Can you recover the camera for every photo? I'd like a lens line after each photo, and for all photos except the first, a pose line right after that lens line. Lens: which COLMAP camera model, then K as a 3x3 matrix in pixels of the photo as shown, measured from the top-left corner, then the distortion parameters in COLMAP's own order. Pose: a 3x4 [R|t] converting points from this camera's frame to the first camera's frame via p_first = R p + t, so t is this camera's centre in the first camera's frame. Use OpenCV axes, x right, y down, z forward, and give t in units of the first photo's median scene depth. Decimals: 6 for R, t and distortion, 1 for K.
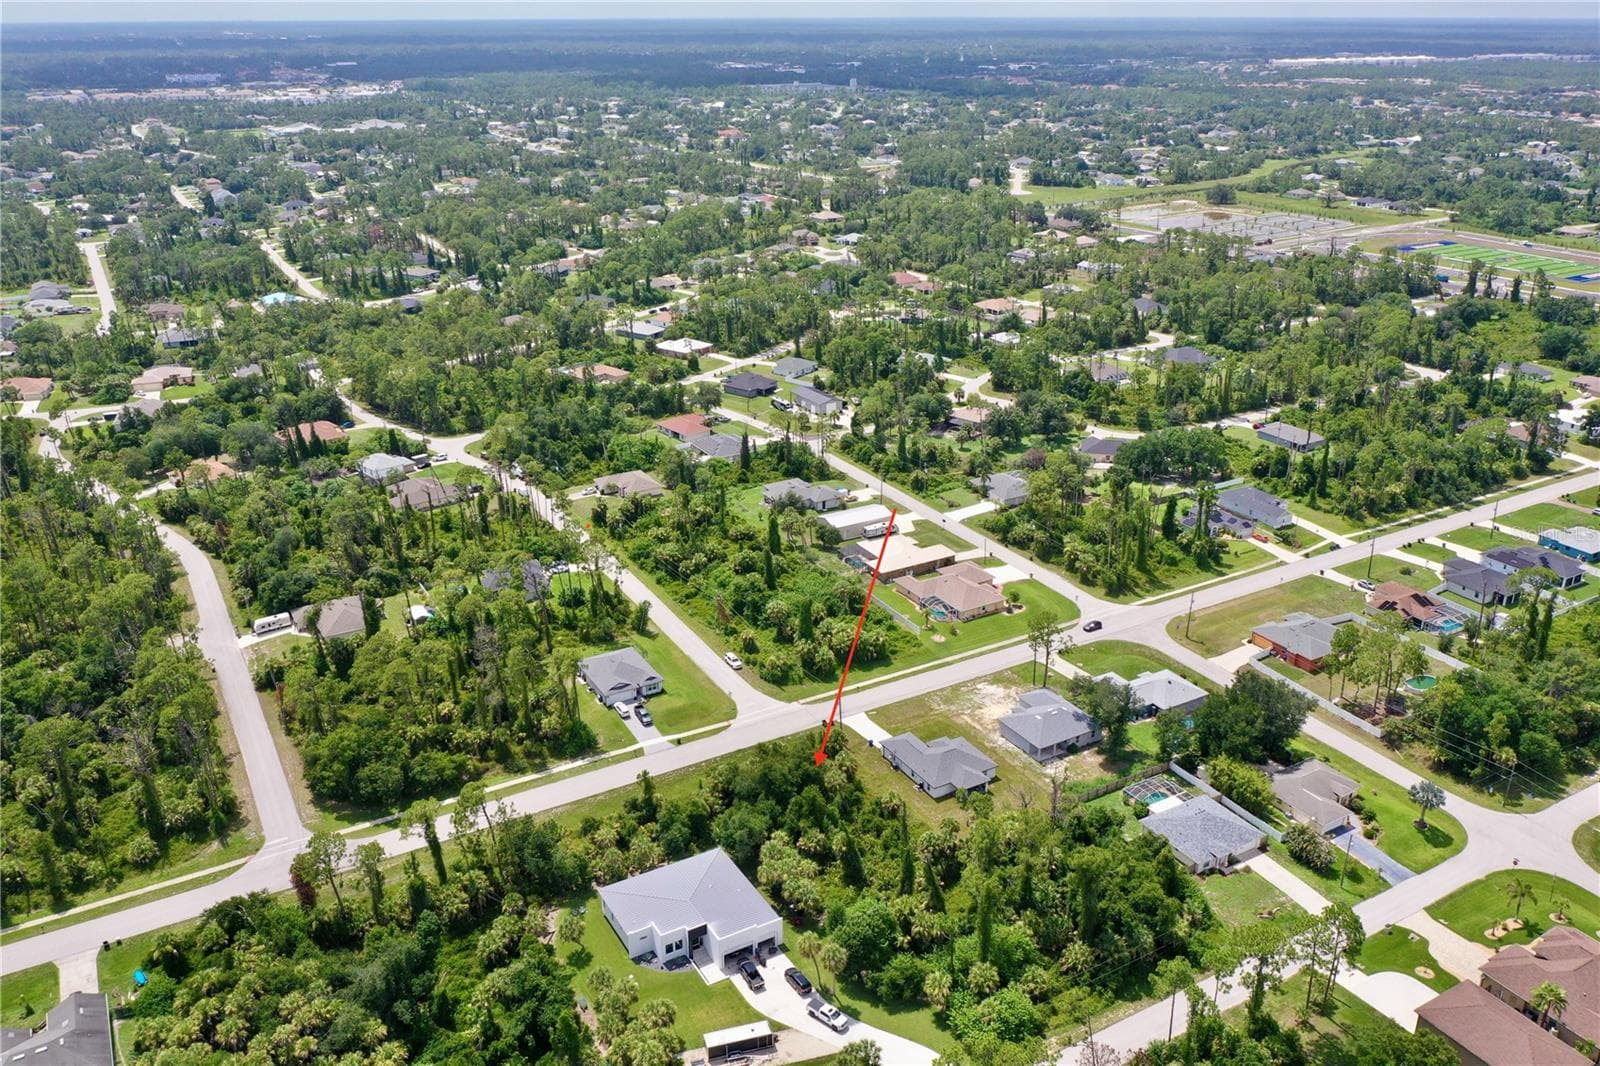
lens RADIAL K [[1270.1, 0, 802.7], [0, 1270.1, 512.1], [0, 0, 1]] dist [-0.004061, -0.001256]
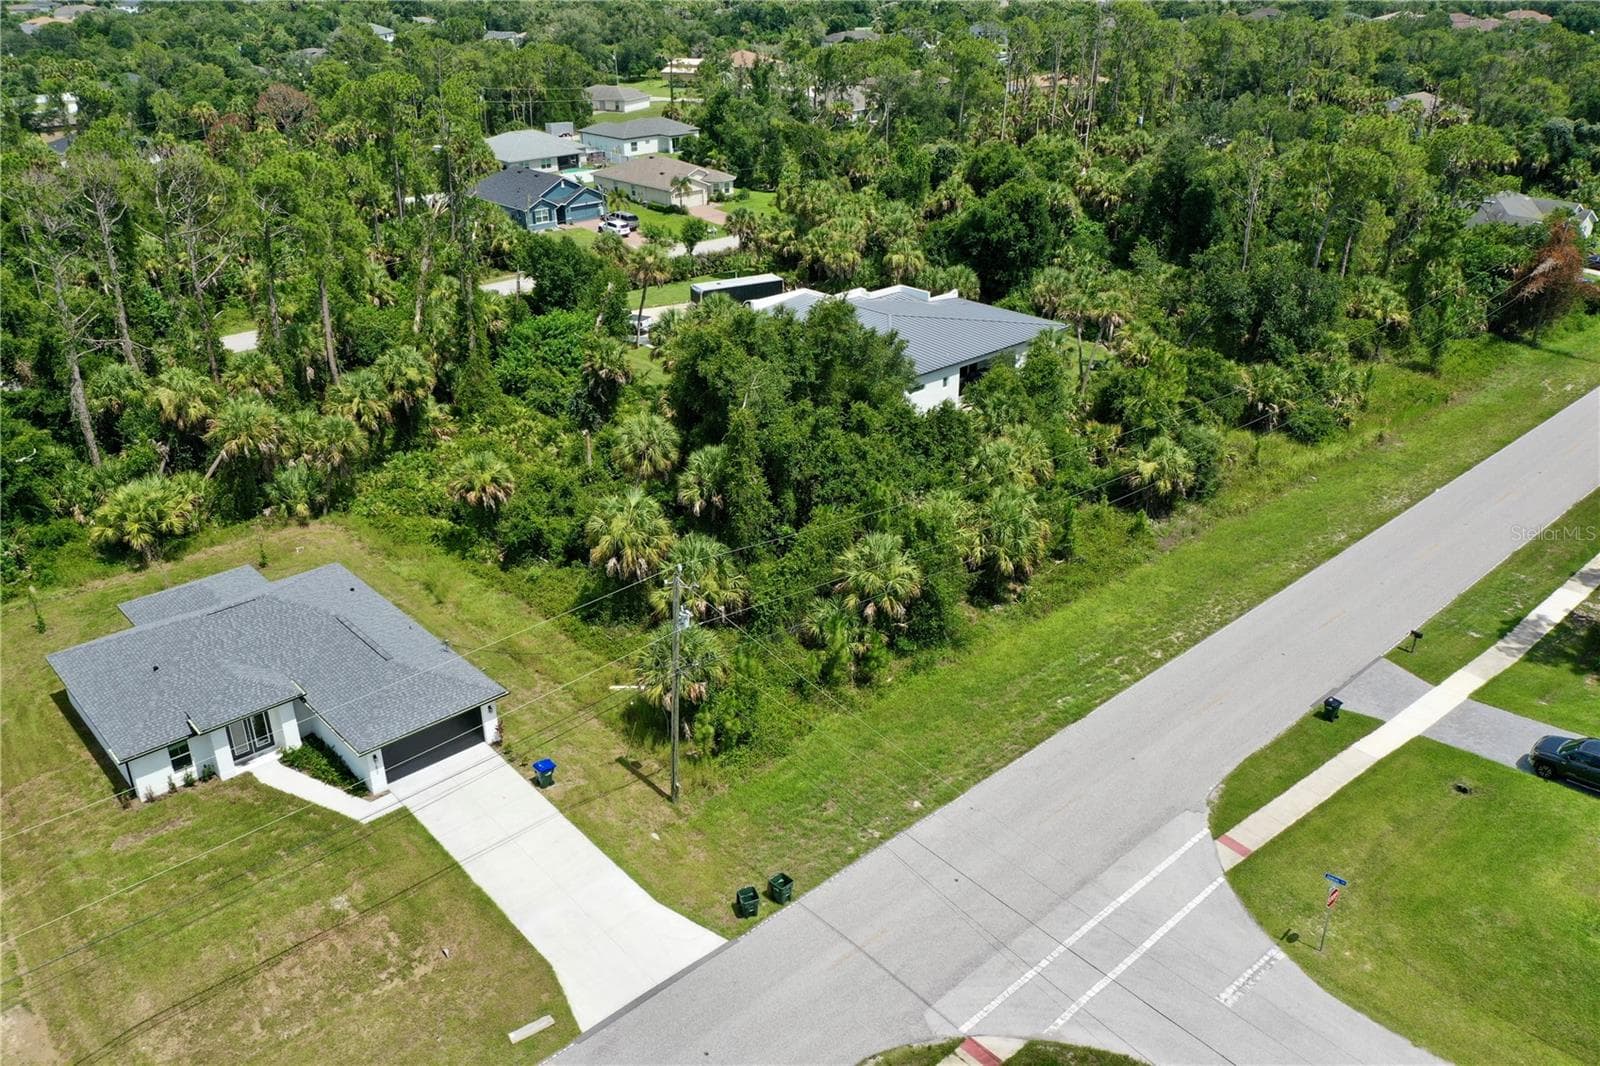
lens RADIAL K [[1270.1, 0, 802.7], [0, 1270.1, 512.1], [0, 0, 1]] dist [-0.004061, -0.001256]
pose [[-0.976107, 0.100212, -0.192801, 0.035670], [-0.069999, 0.694978, 0.715616, -0.011797], [0.205705, 0.712014, -0.671358, 0.850286]]
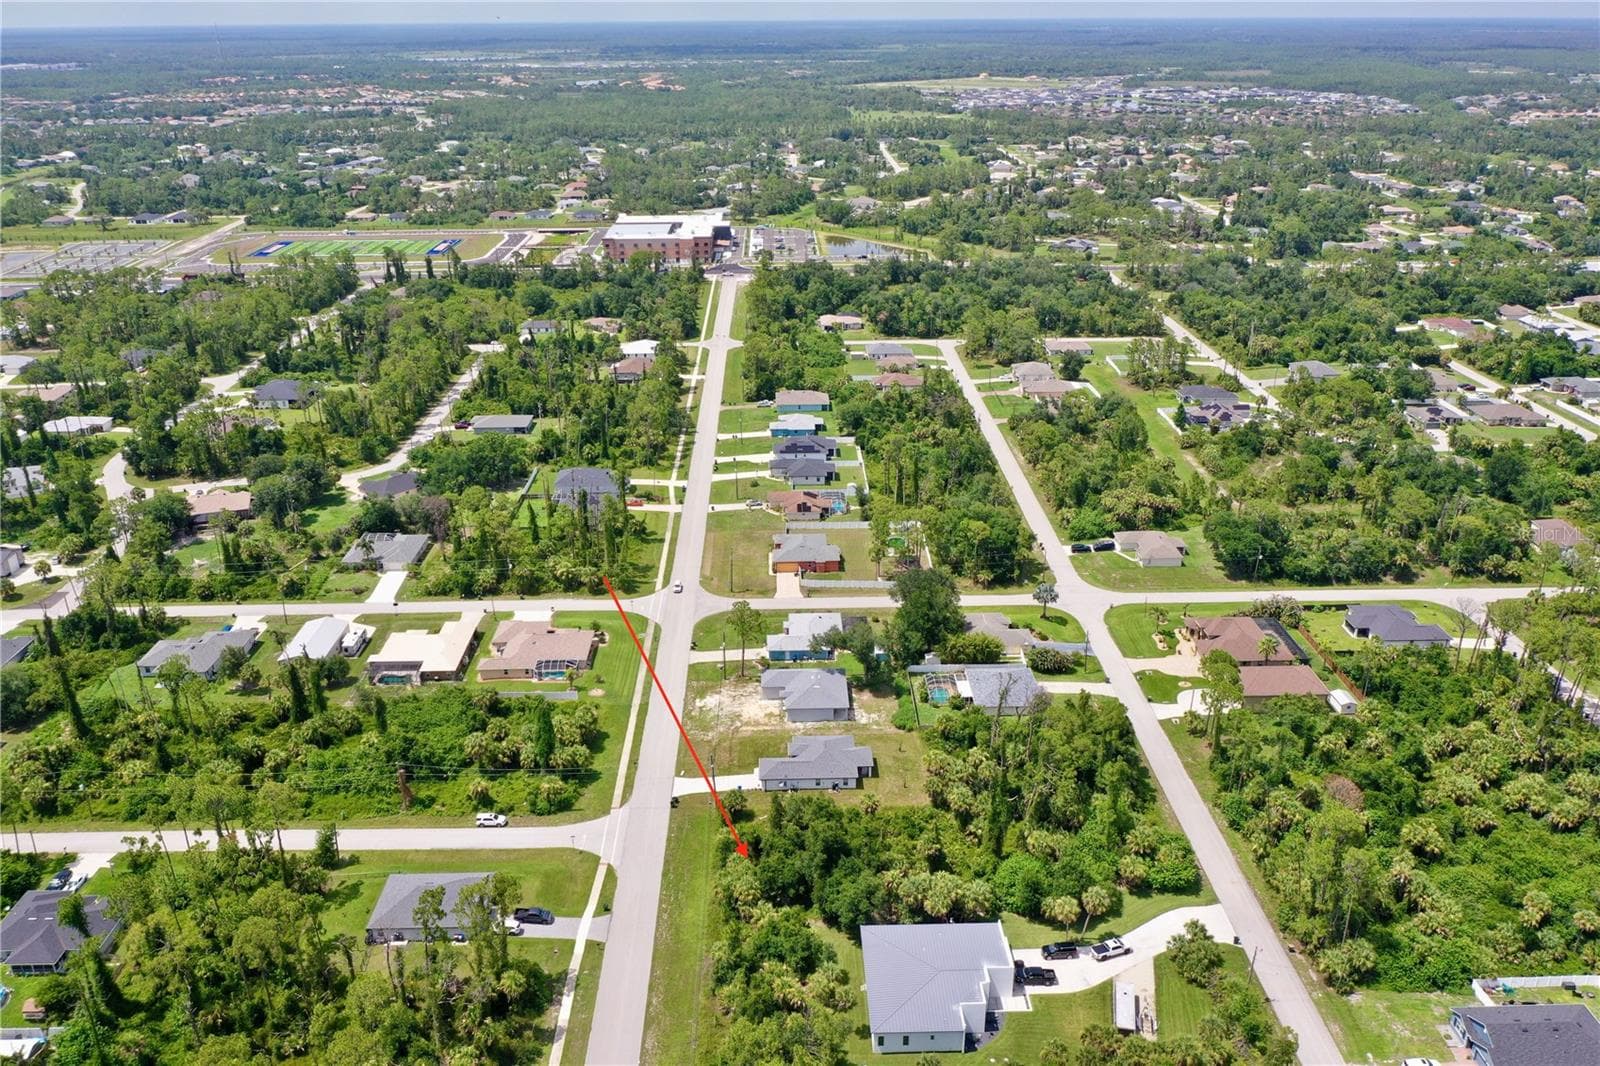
lens RADIAL K [[1270.1, 0, 802.7], [0, 1270.1, 512.1], [0, 0, 1]] dist [-0.004061, -0.001256]
pose [[0.478370, -0.322746, 0.816699, -0.470931], [0.330014, 0.927914, 0.173395, -0.117318], [-0.813789, 0.186575, 0.550397, 0.306858]]
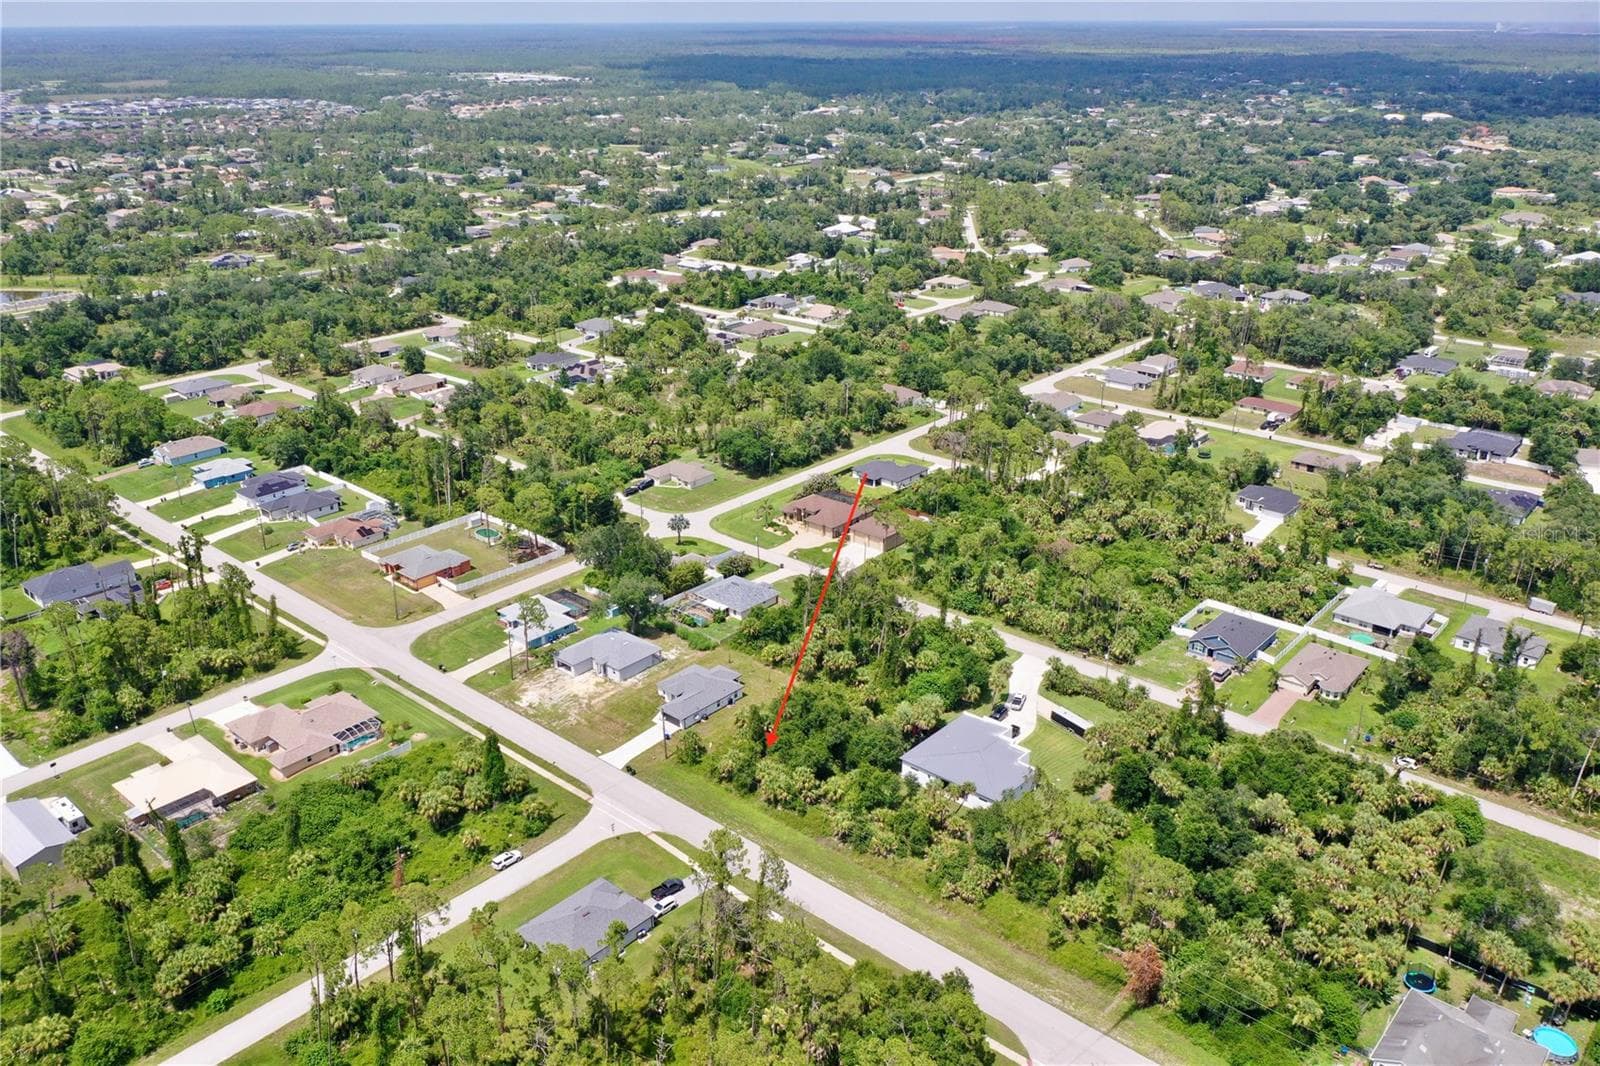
lens RADIAL K [[1270.1, 0, 802.7], [0, 1270.1, 512.1], [0, 0, 1]] dist [-0.004061, -0.001256]
pose [[-0.322530, -0.343075, 0.882198, -0.607408], [0.355345, 0.819954, 0.448782, -0.283704], [-0.877328, 0.458230, -0.142549, 0.729385]]
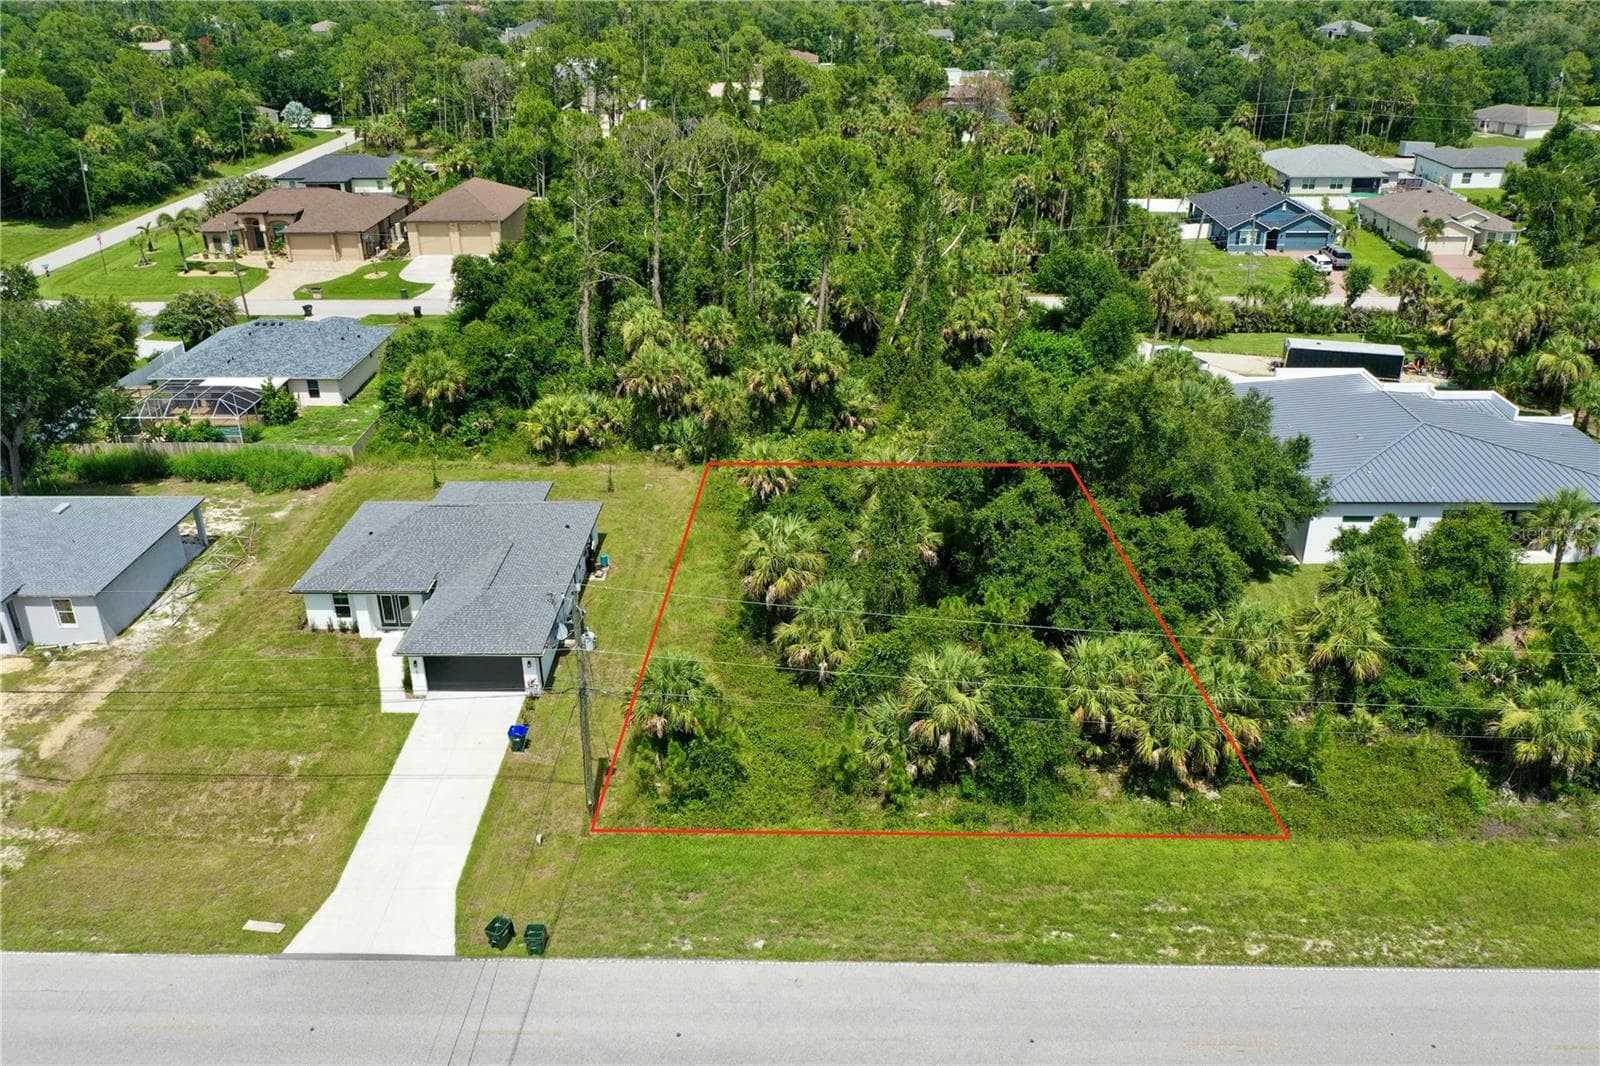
lens RADIAL K [[1270.1, 0, 802.7], [0, 1270.1, 512.1], [0, 0, 1]] dist [-0.004061, -0.001256]
pose [[-0.854400, -0.204912, 0.477506, -0.072549], [0.203377, 0.713770, 0.670201, 0.002904], [-0.478162, 0.669734, -0.568171, 0.814647]]
